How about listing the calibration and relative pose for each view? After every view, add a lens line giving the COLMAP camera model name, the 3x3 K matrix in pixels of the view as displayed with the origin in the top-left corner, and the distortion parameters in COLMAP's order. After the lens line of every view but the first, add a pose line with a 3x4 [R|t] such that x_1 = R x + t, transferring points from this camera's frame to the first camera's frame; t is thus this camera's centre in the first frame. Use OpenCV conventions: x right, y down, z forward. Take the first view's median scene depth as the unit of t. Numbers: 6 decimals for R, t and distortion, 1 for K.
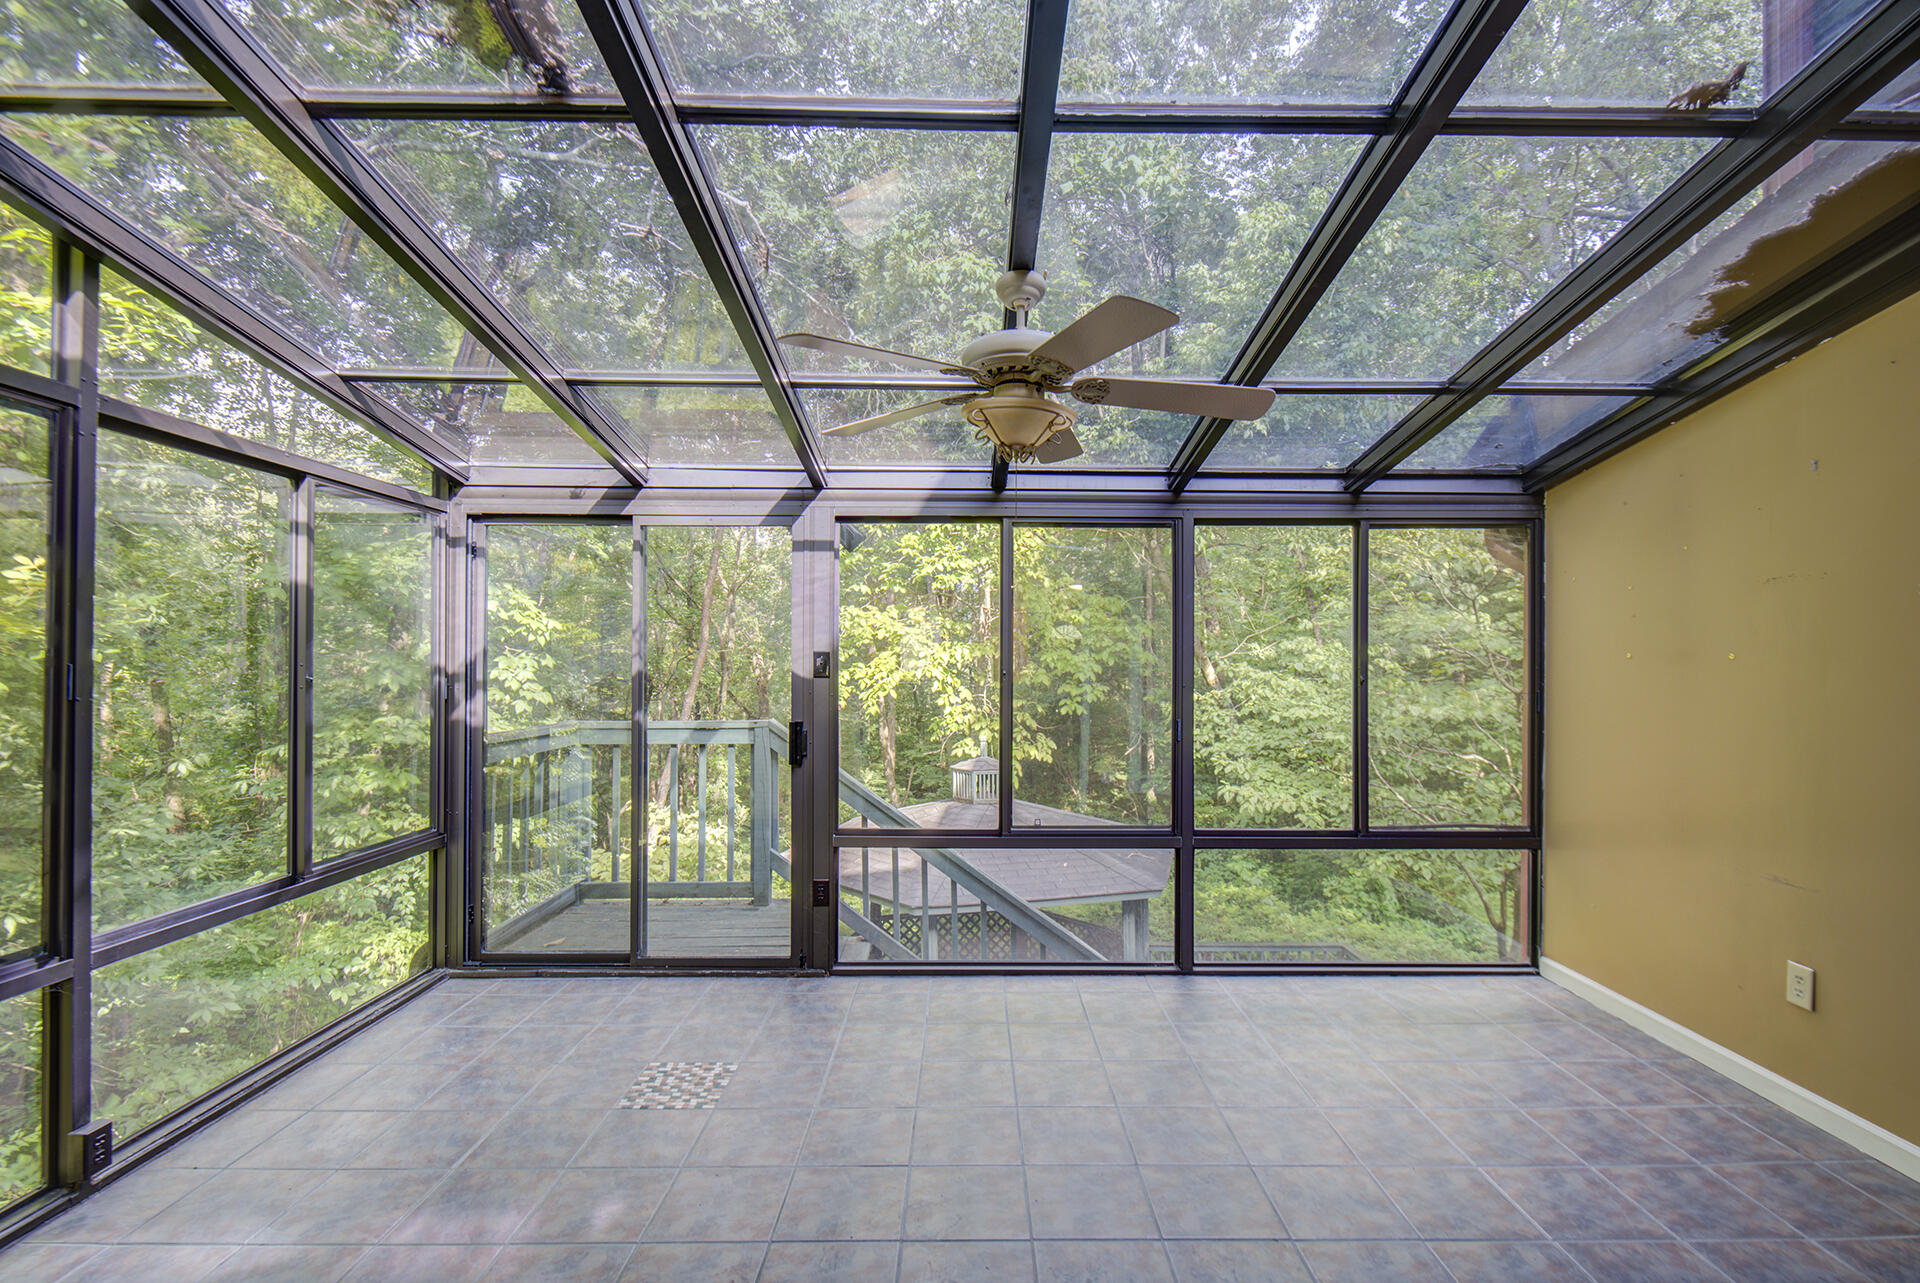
lens RADIAL K [[868.9, 0, 971.0], [0, 868.9, 654.5], [0, 0, 1]] dist [-0.002075, -0.001562]
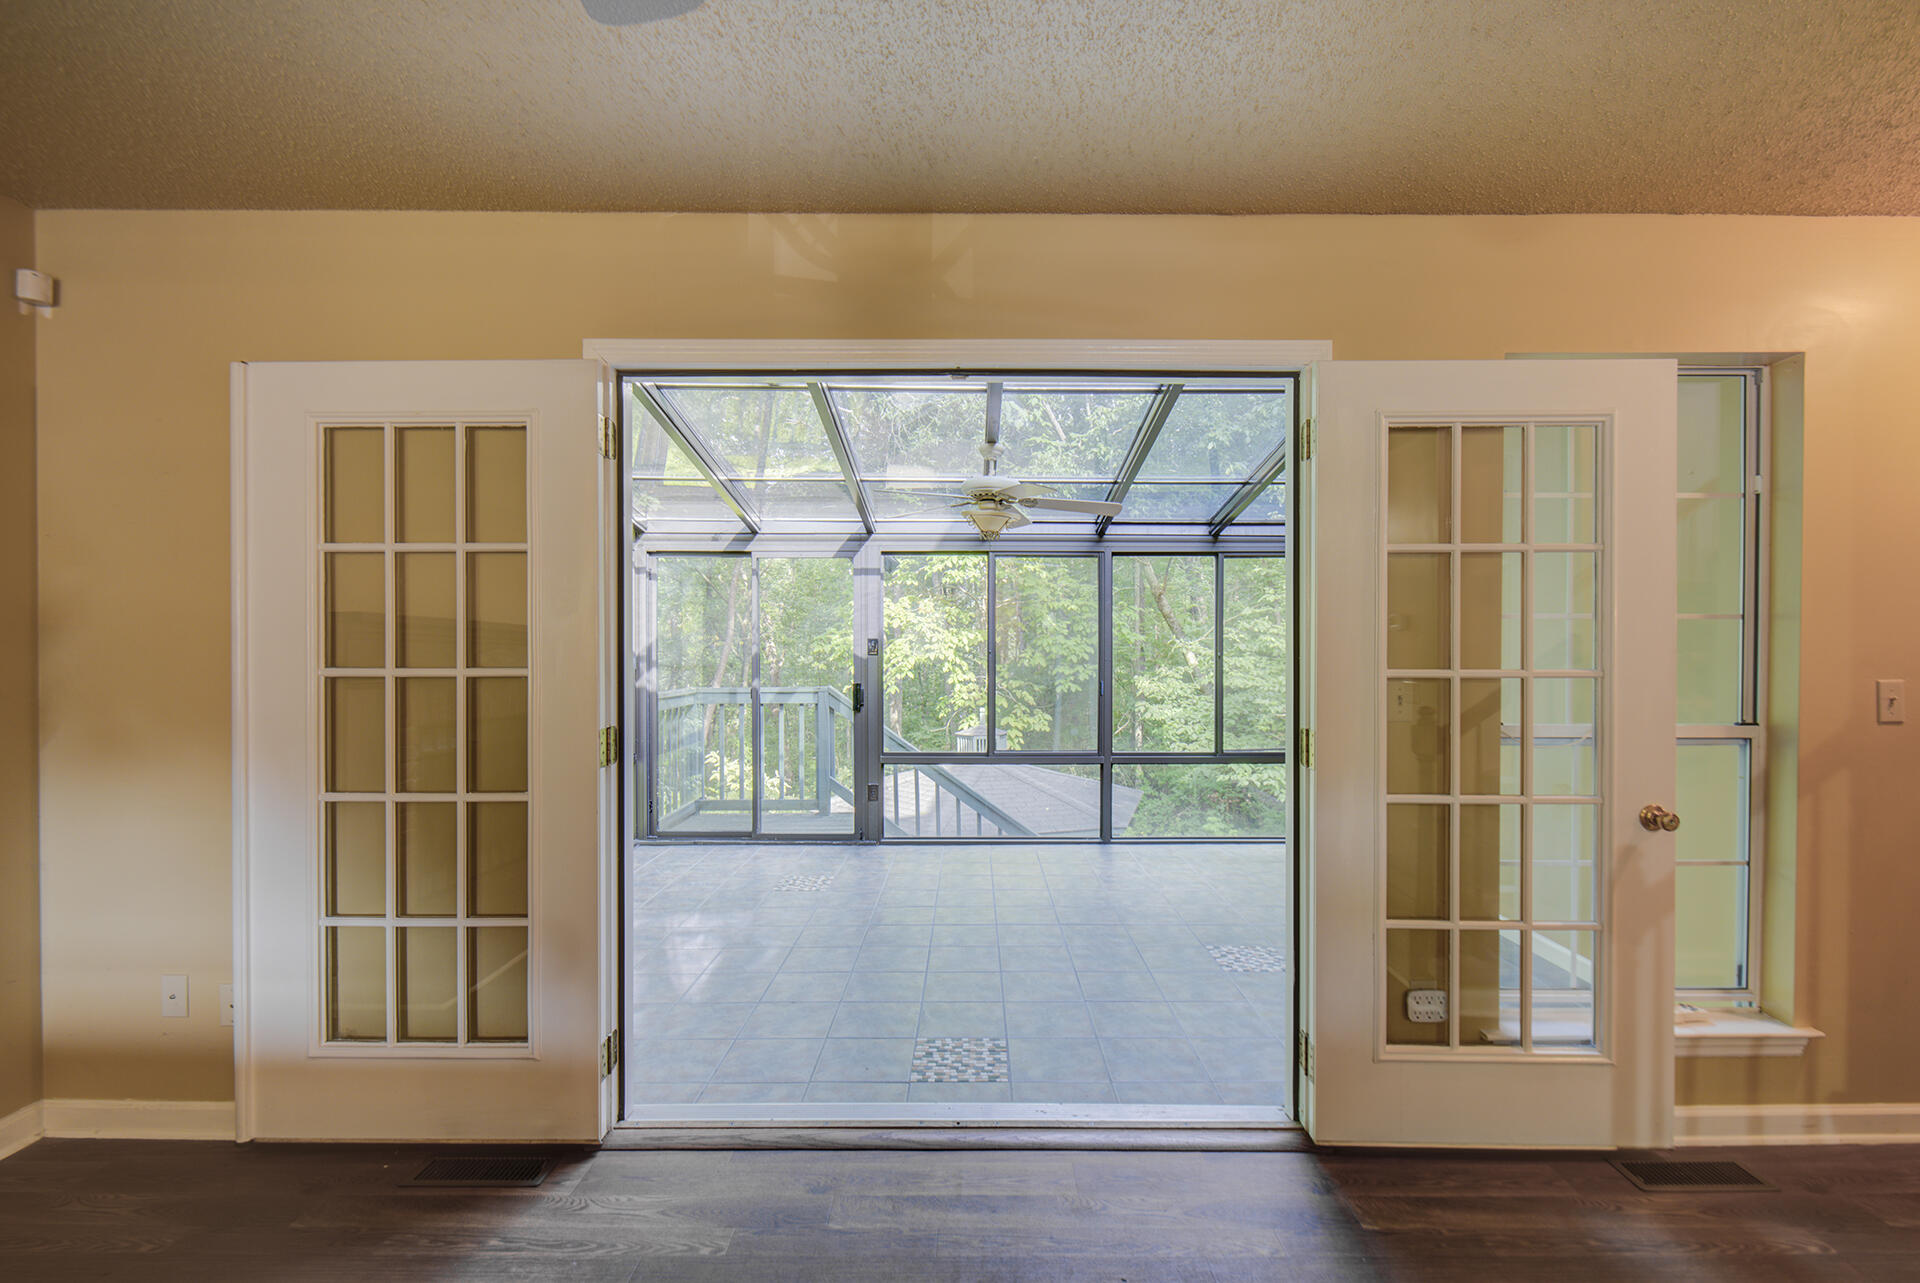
lens RADIAL K [[868.9, 0, 971.0], [0, 868.9, 654.5], [0, 0, 1]] dist [-0.002075, -0.001562]
pose [[0.999988, -0.002994, -0.003958, 0.010626], [0.003063, 0.999839, 0.017690, -0.001379], [0.003905, -0.017701, 0.999836, -0.559048]]
